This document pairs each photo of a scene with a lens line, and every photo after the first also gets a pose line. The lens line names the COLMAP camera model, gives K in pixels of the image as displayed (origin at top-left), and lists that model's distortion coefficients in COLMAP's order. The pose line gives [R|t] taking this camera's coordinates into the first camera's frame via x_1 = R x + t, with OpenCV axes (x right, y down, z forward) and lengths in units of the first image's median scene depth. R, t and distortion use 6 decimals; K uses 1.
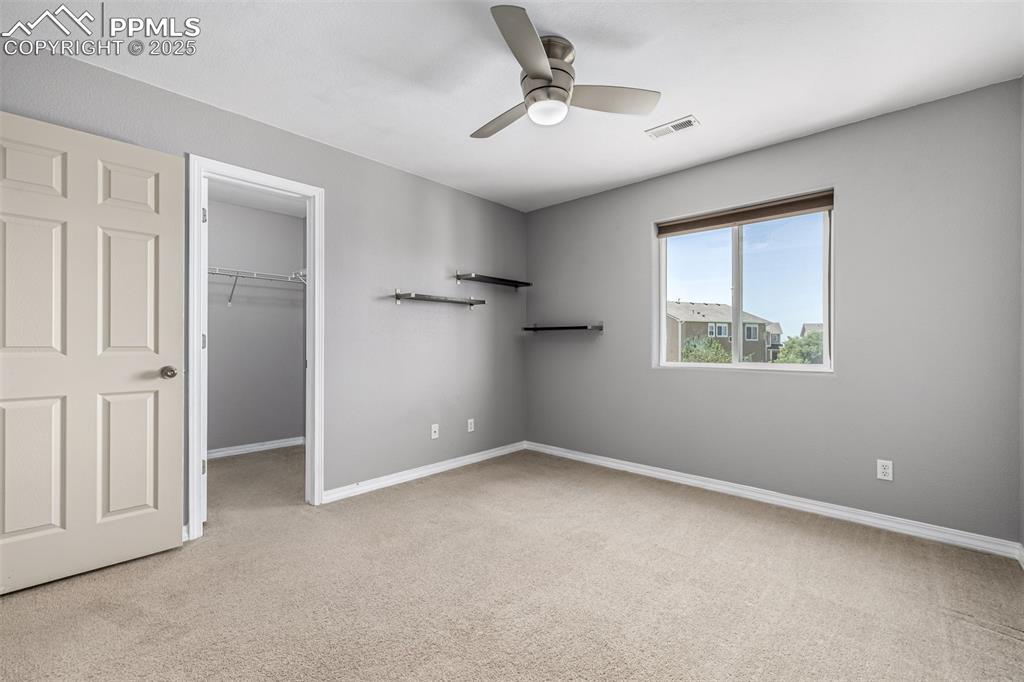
lens RADIAL K [[431.8, 0, 512.9], [0, 431.8, 336.0], [0, 0, 1]] dist [0.001304, 0.000435]
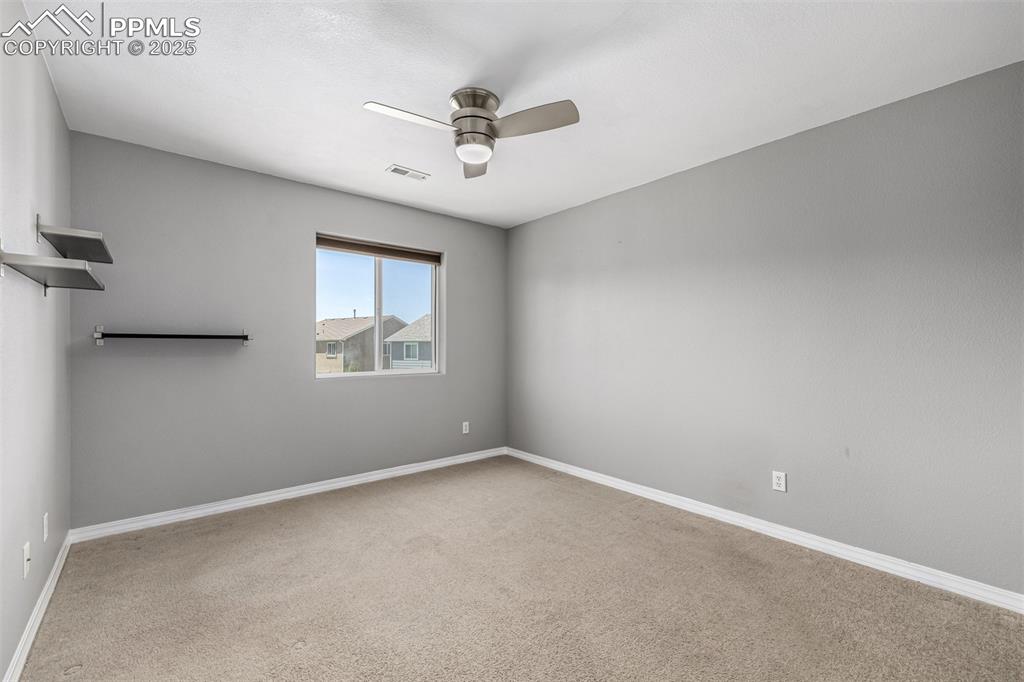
lens RADIAL K [[431.8, 0, 512.9], [0, 431.8, 336.0], [0, 0, 1]] dist [0.001304, 0.000435]
pose [[0.124402, 0.018756, 0.992055, -0.628619], [-0.018355, 0.999694, -0.016599, -0.020233], [-0.992062, -0.016144, 0.124709, 0.471947]]
